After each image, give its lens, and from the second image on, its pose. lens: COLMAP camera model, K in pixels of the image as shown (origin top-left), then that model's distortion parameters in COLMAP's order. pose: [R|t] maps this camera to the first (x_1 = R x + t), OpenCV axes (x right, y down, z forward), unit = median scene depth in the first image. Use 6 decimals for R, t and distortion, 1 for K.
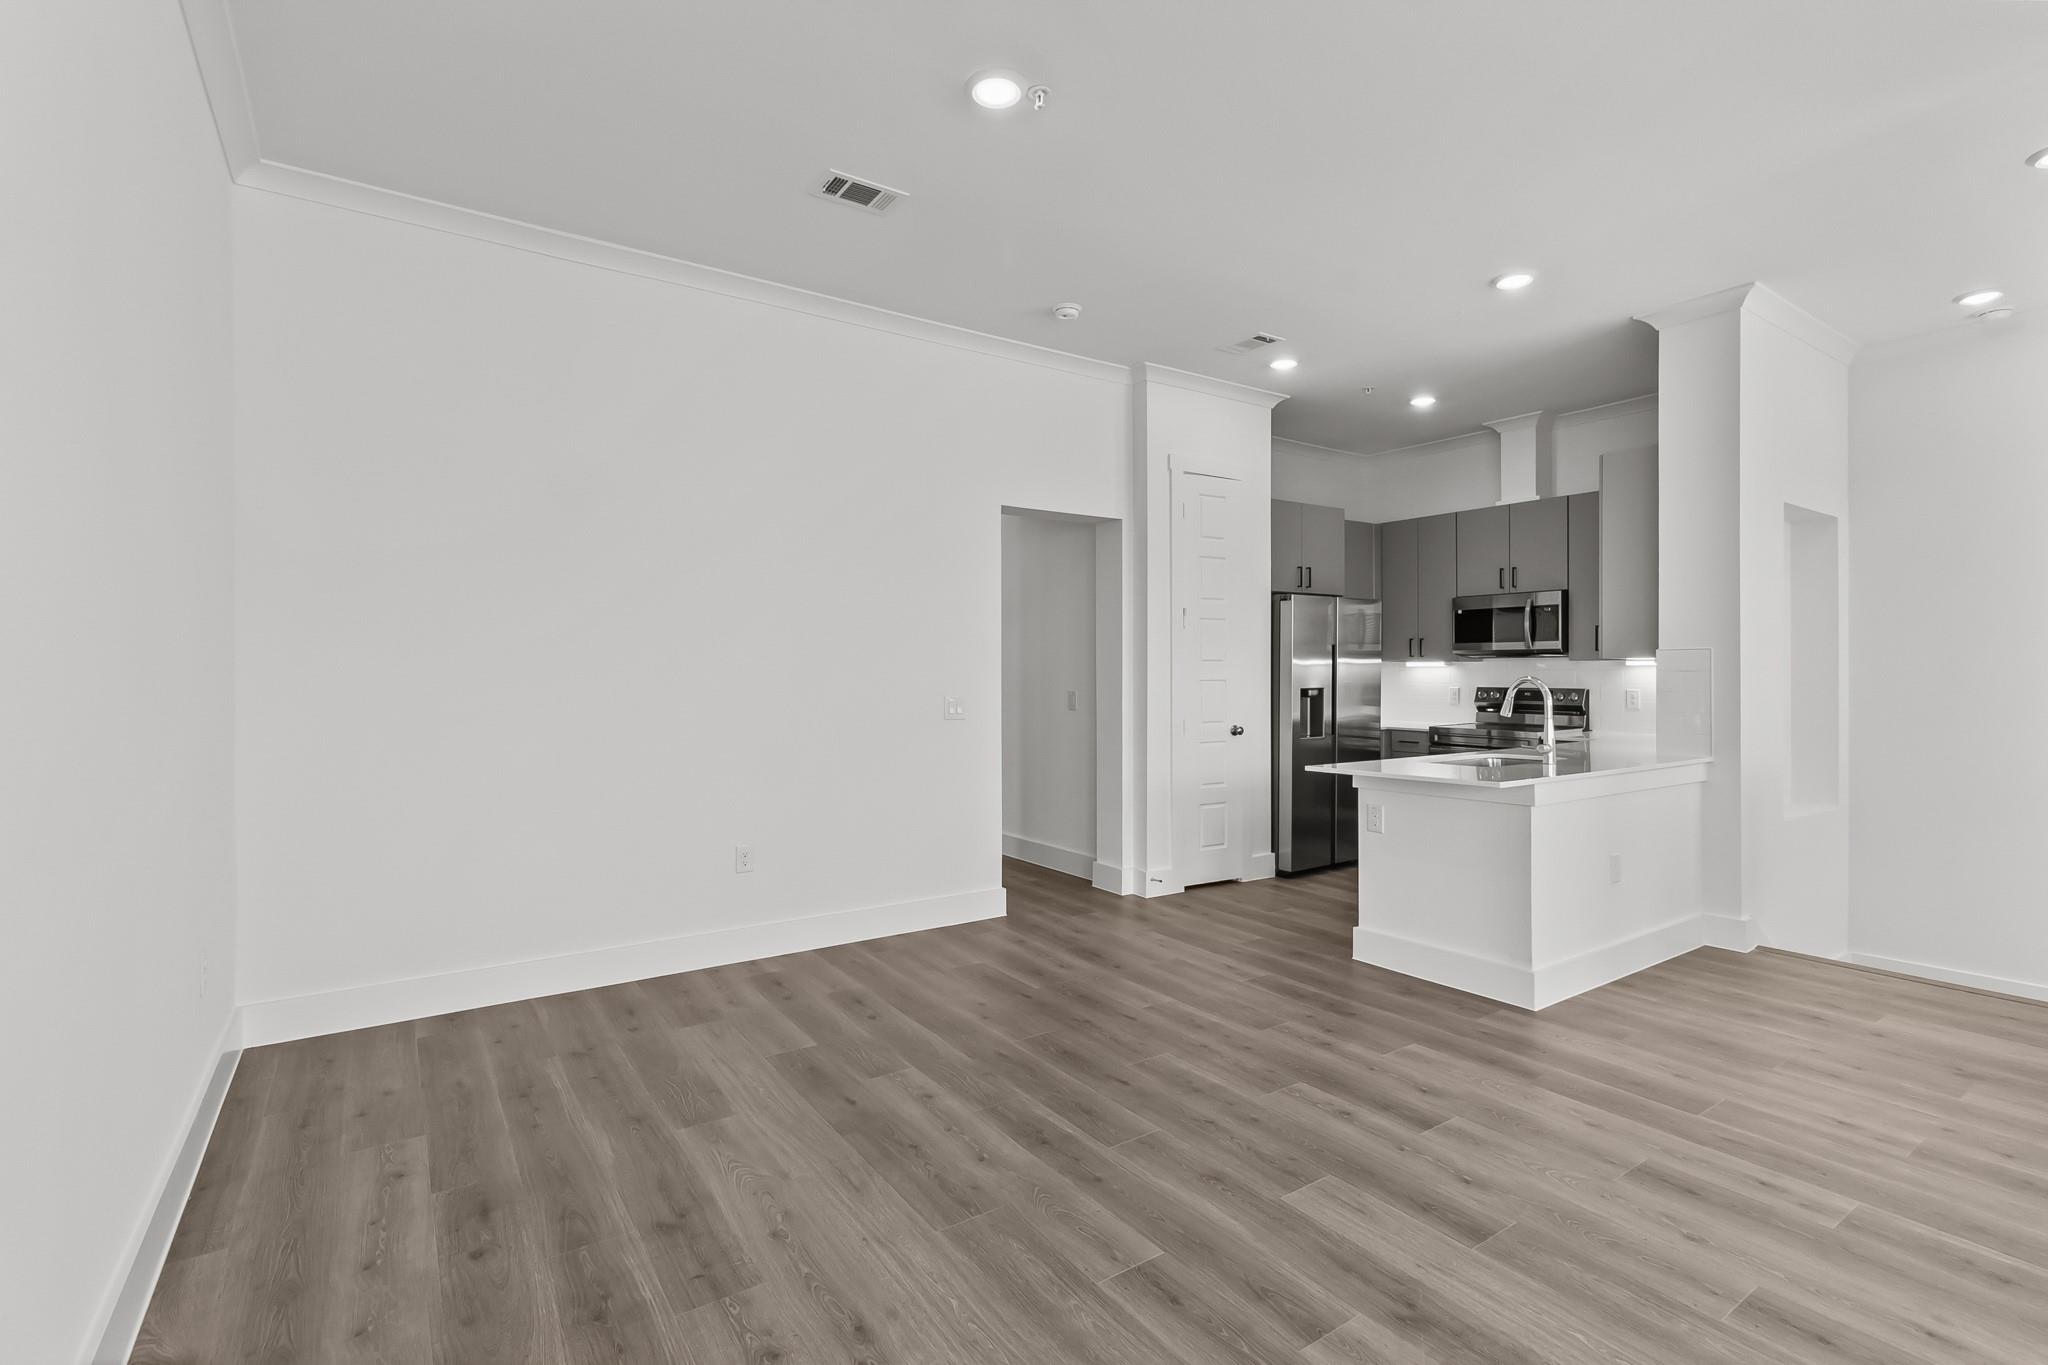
lens RADIAL K [[949.8, 0, 1037.1], [0, 949.8, 657.9], [0, 0, 1]] dist [0.001888, 0.000488]
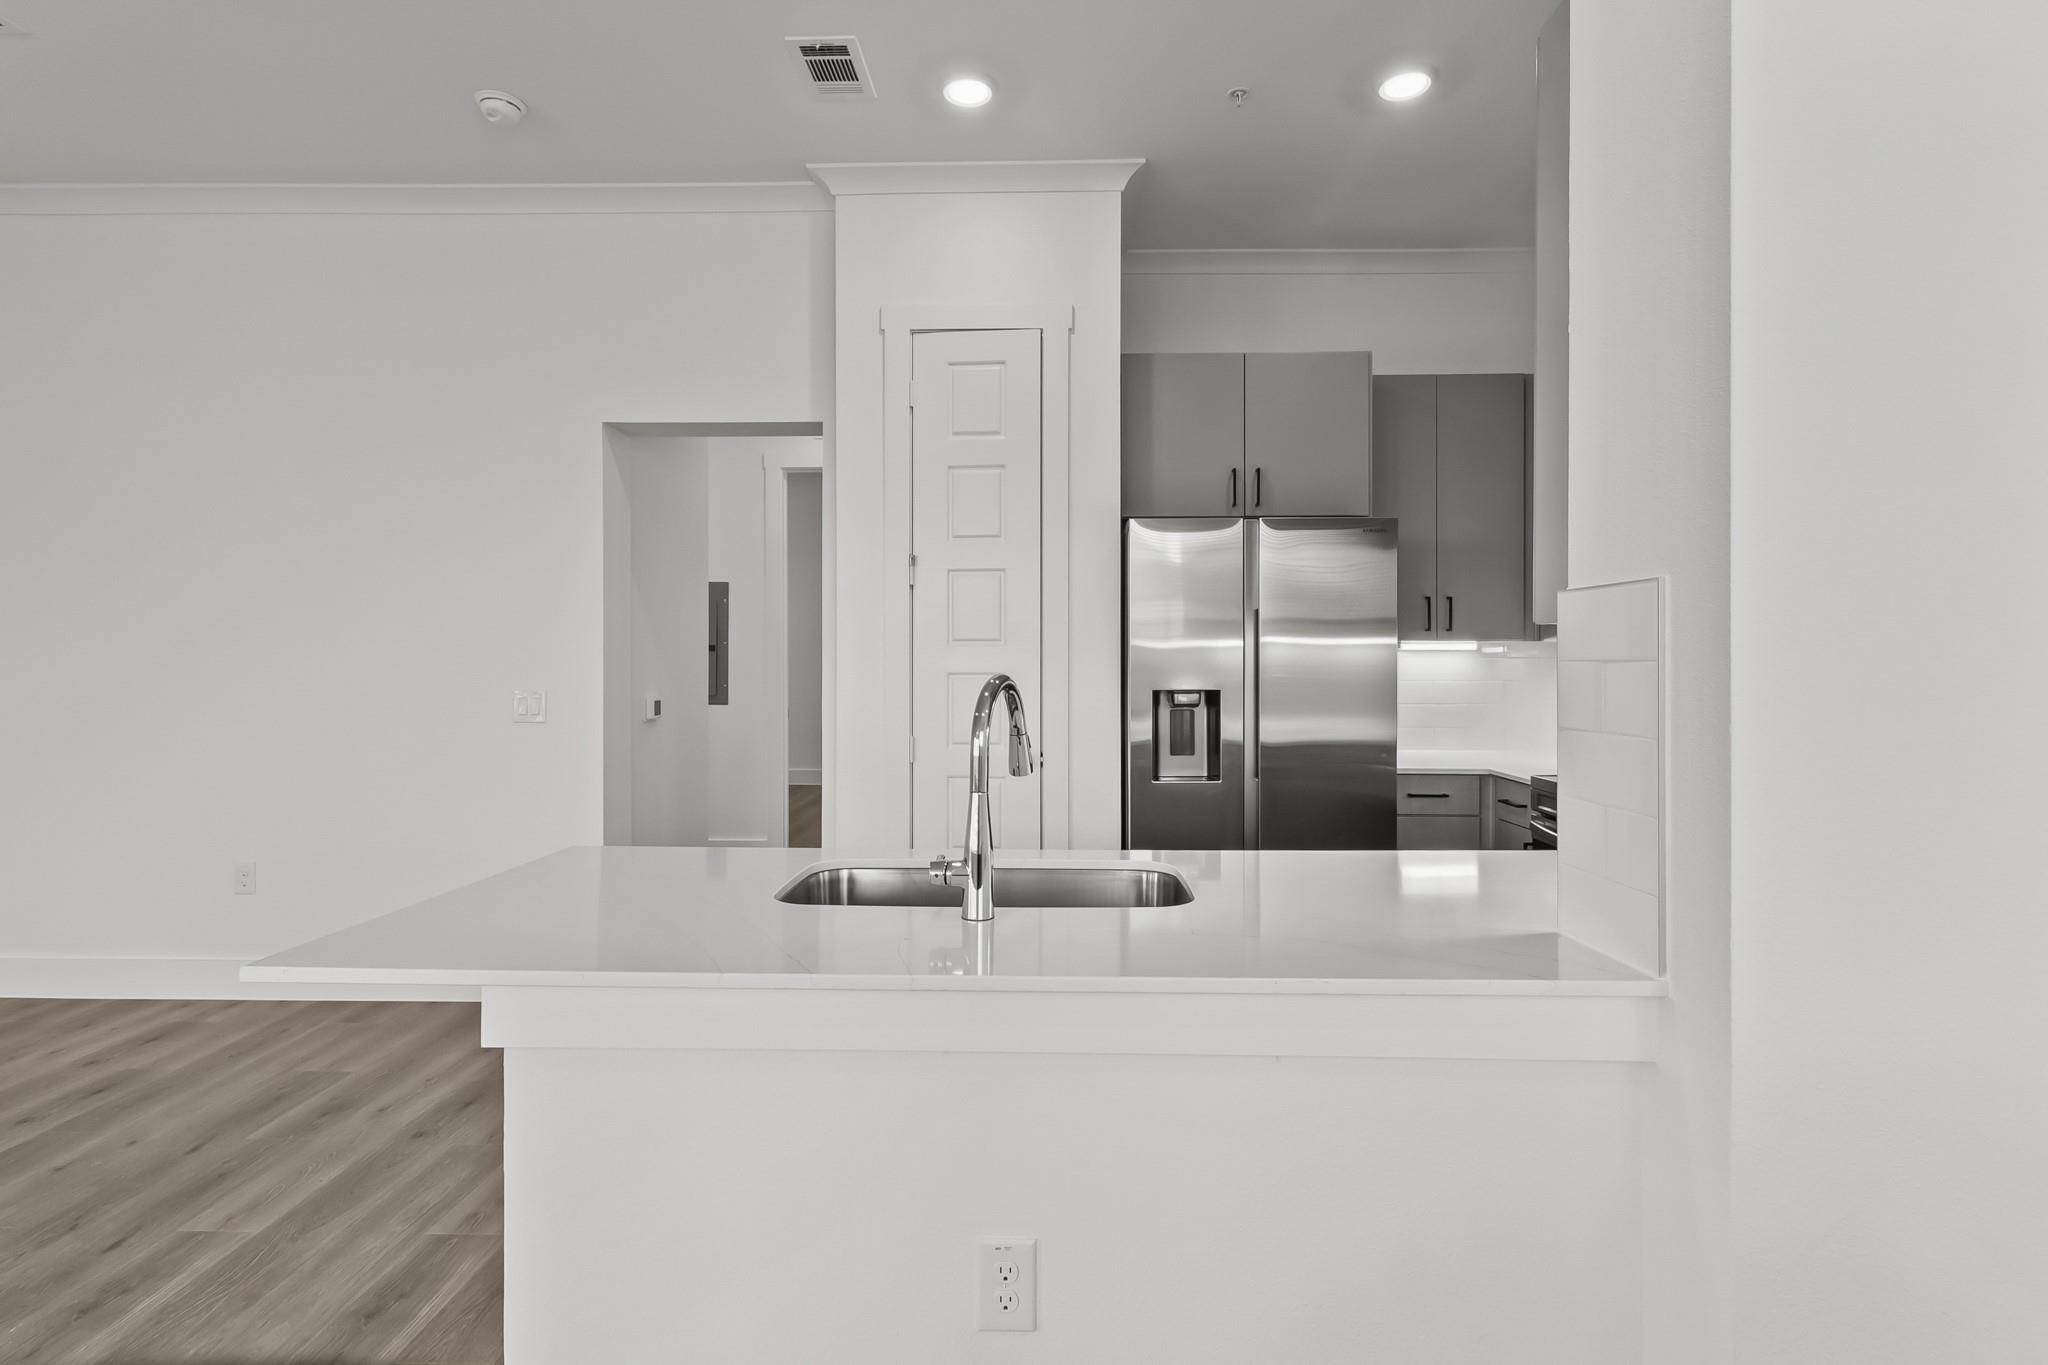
lens RADIAL K [[958.8, 0, 1019.1], [0, 958.8, 654.5], [0, 0, 1]] dist [0.002147, -0.000502]
pose [[0.811280, -0.002502, -0.584653, 0.590243], [0.007018, 0.999960, 0.005459, 0.009451], [0.584616, -0.008532, 0.811265, 0.556382]]
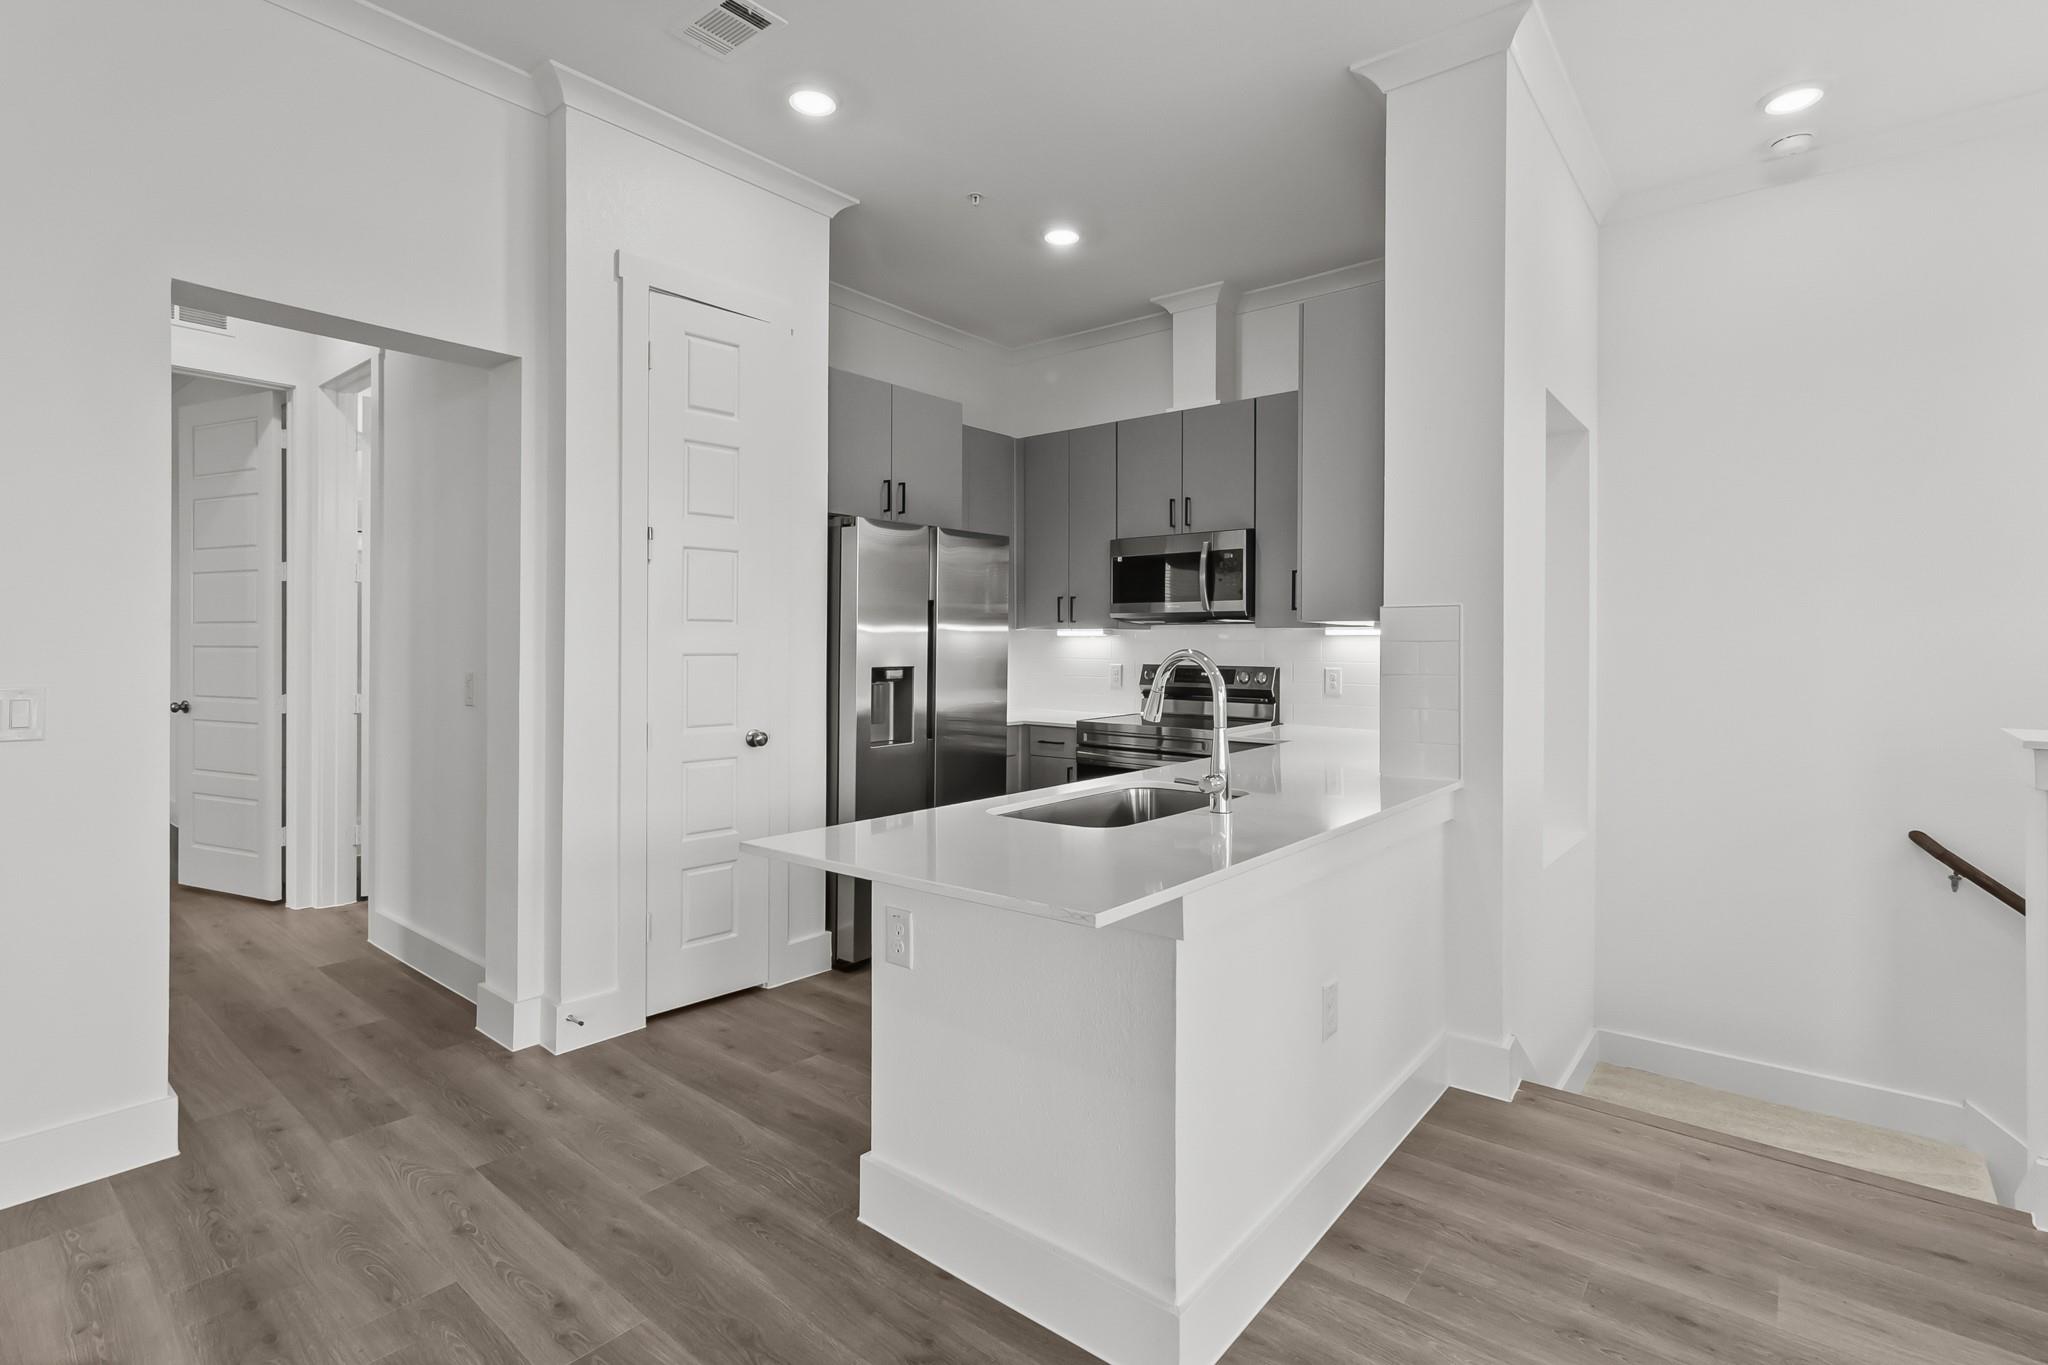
lens RADIAL K [[961.7, 0, 1034.2], [0, 961.7, 635.3], [0, 0, 1]] dist [0.000119, 0.000256]
pose [[0.960016, 0.005479, 0.279891, 0.222426], [-0.006684, 0.999972, 0.003353, 0.008482], [-0.279865, -0.005090, 0.960026, 0.396187]]
